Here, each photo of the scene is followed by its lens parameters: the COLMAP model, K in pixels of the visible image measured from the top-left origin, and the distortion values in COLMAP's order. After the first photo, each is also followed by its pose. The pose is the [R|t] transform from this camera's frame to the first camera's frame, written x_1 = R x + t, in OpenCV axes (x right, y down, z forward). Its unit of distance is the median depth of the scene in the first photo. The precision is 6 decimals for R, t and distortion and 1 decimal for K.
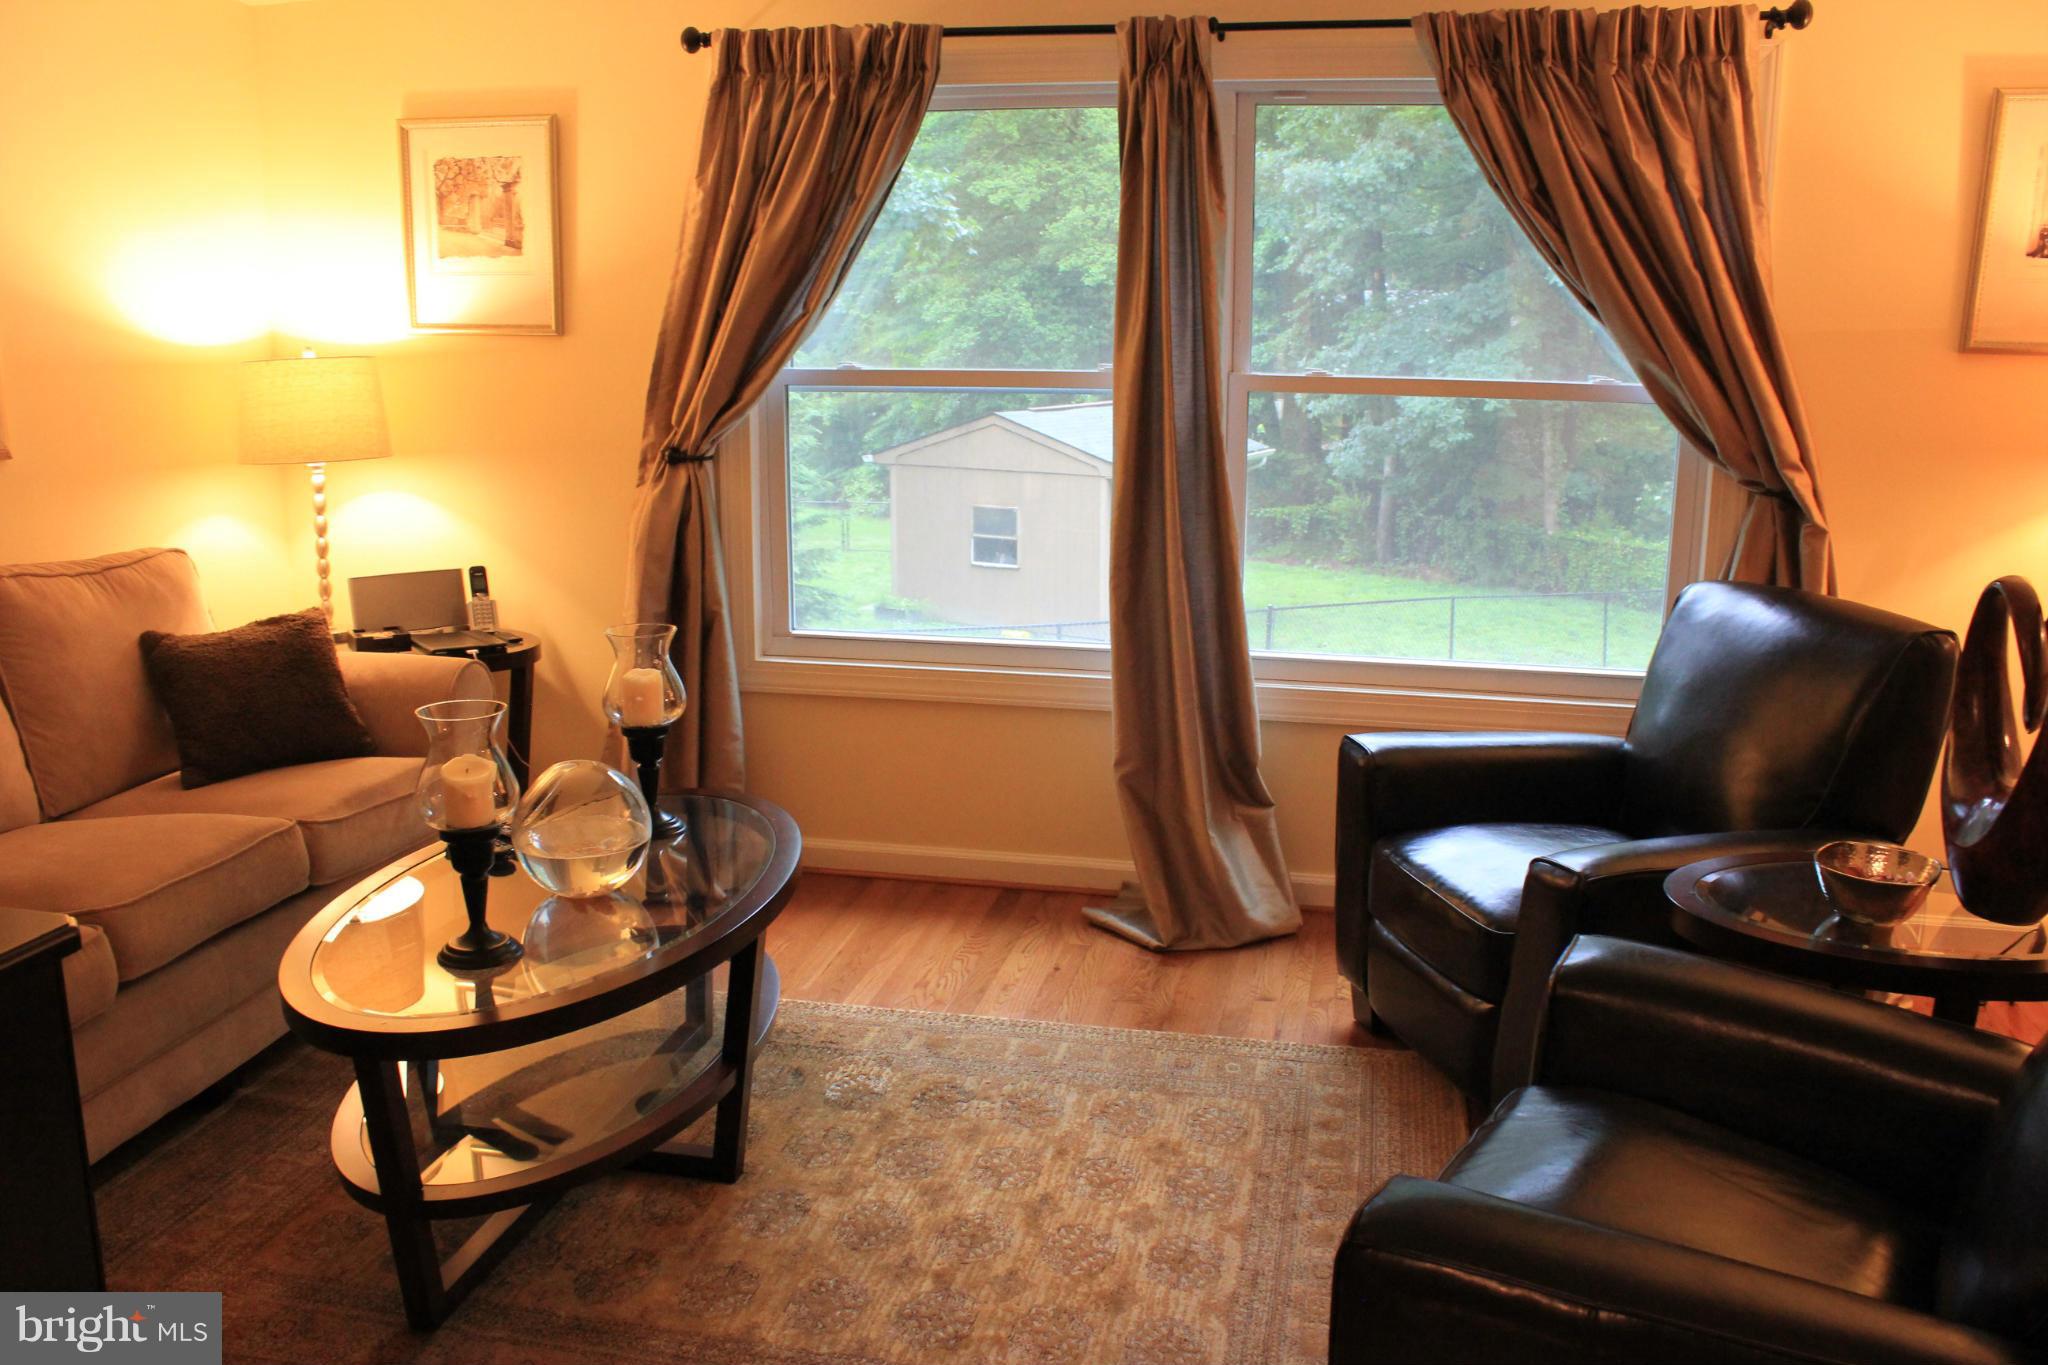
lens RADIAL K [[1719.5, 0, 1052.7], [0, 1719.5, 646.1], [0, 0, 1]] dist [-0.188917, 0.198847]
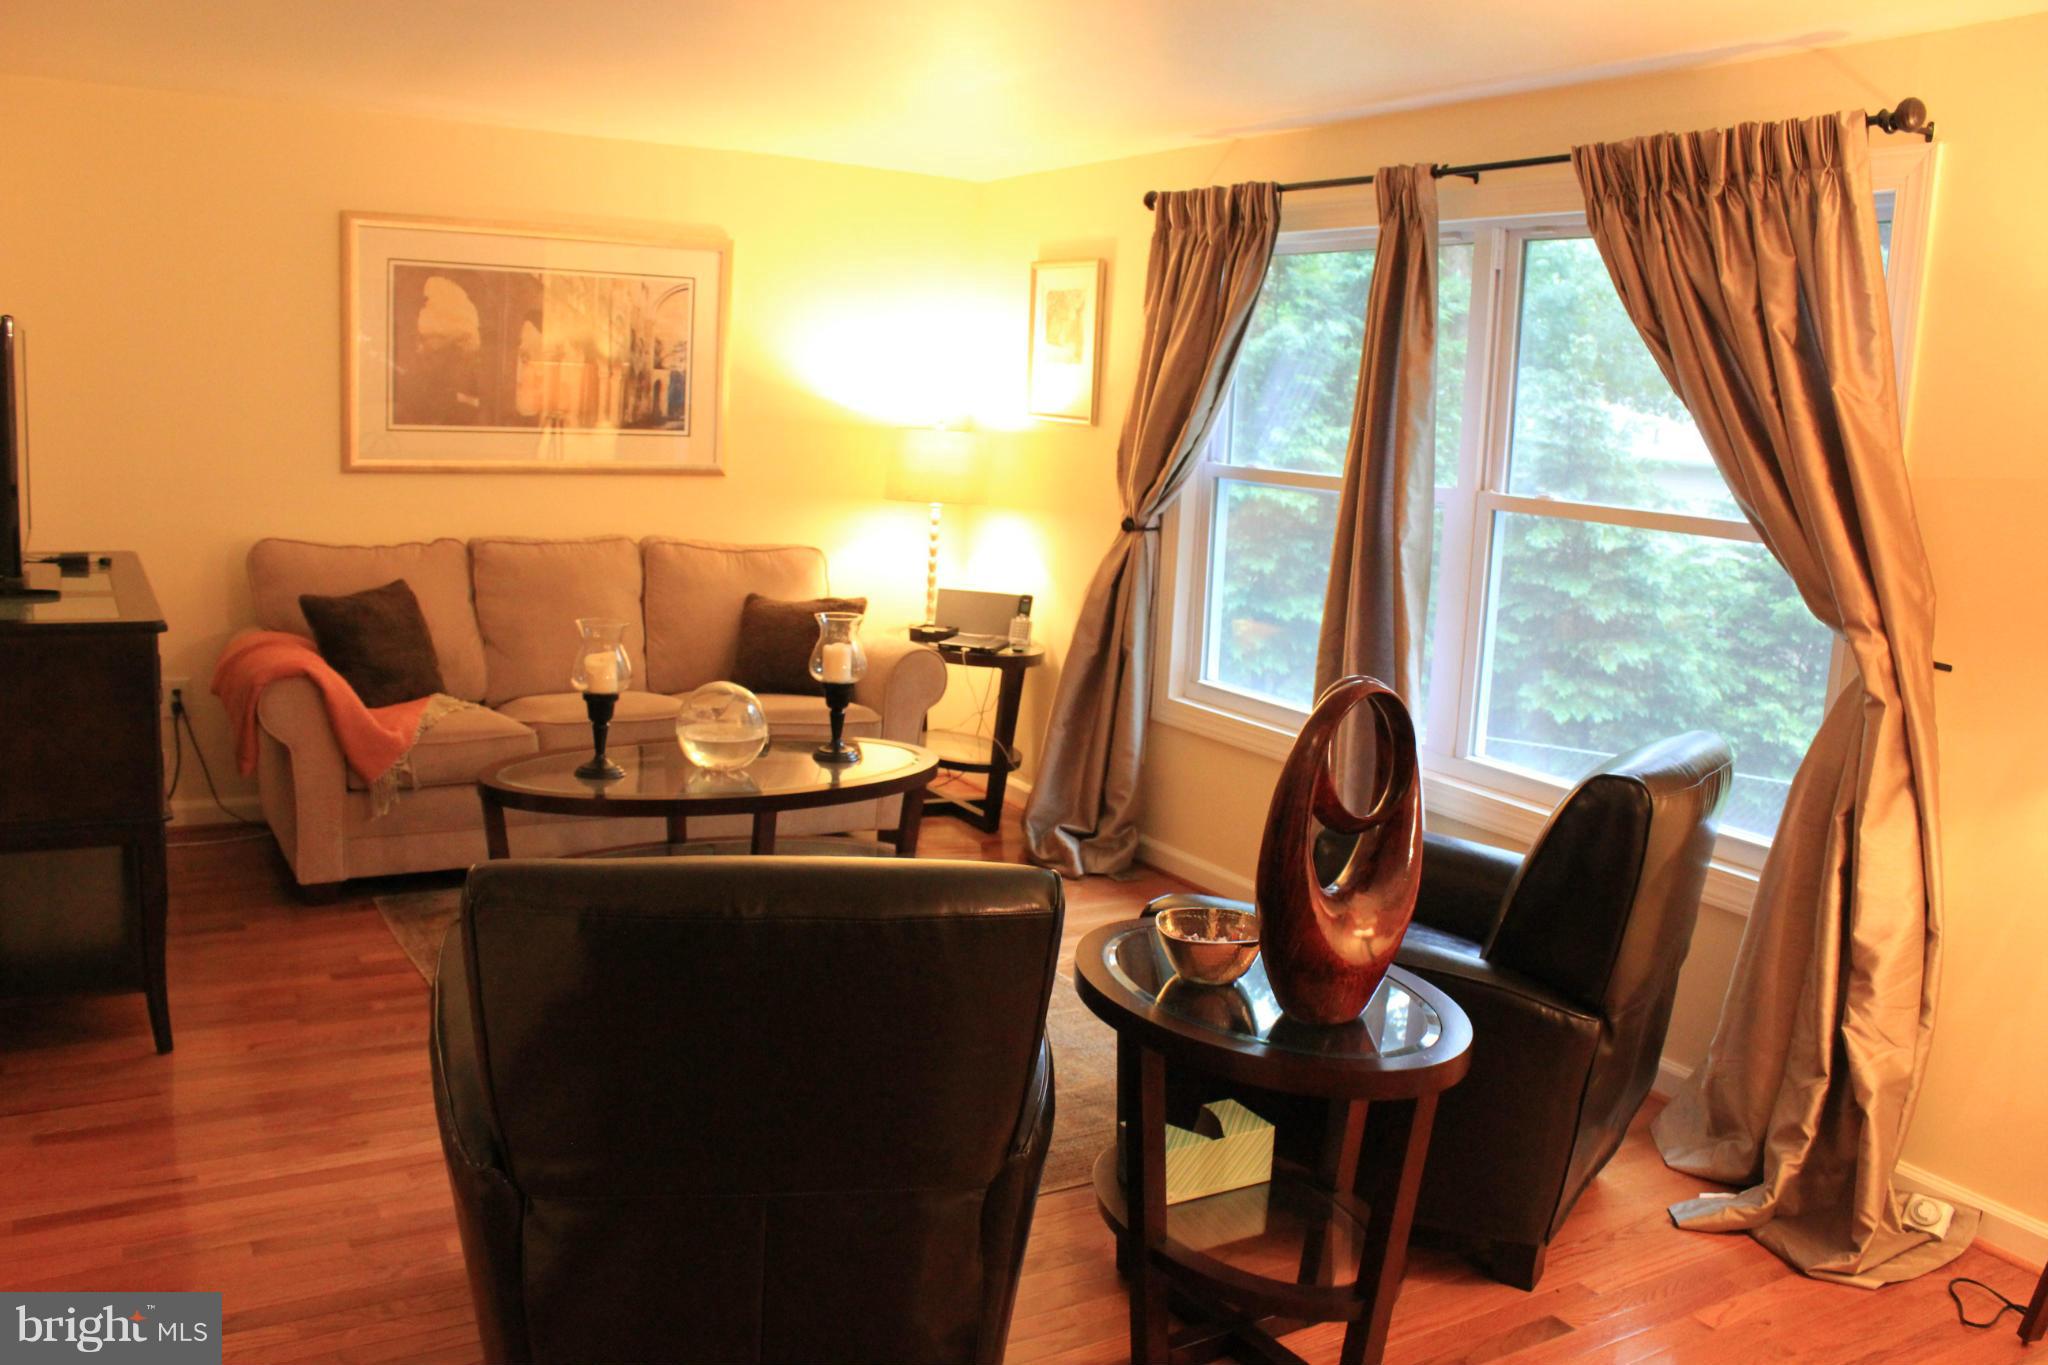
lens RADIAL K [[1719.5, 0, 1052.7], [0, 1719.5, 646.1], [0, 0, 1]] dist [-0.188917, 0.198847]
pose [[0.677530, 0.137098, -0.722605, 0.729090], [-0.191558, 0.981459, 0.006600, -0.022626], [0.710112, 0.133949, 0.691230, 0.097433]]
